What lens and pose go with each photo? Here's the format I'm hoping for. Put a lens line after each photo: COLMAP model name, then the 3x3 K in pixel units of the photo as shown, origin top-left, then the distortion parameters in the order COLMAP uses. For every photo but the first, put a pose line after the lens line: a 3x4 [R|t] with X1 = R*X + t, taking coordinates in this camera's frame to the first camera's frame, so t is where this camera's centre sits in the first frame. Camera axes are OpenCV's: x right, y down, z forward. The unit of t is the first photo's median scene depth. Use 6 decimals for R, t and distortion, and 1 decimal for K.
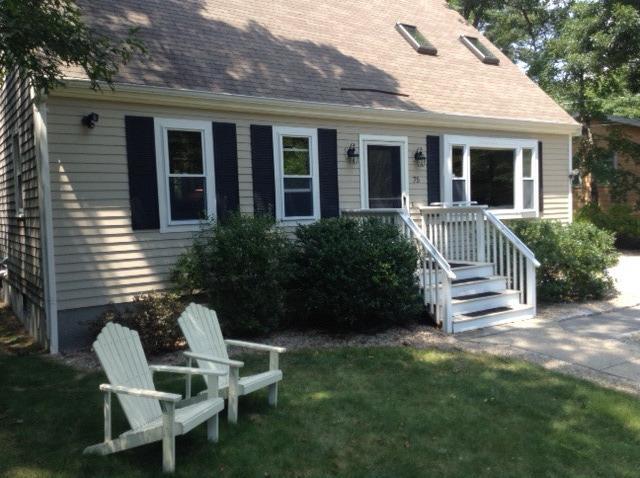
lens RADIAL K [[576.2, 0, 317.2], [0, 576.2, 234.4], [0, 0, 1]] dist [0.084760, 0.001543]
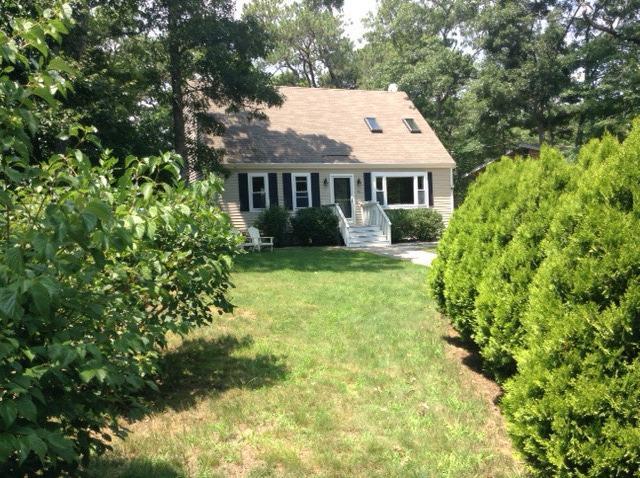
lens RADIAL K [[576.2, 0, 321.0], [0, 576.2, 241.1], [0, 0, 1]] dist [0.084760, 0.001543]
pose [[0.978255, -0.006360, -0.207309, 0.535238], [0.003895, 0.999917, -0.012298, 0.139533], [0.207370, 0.011223, 0.978198, -1.380565]]
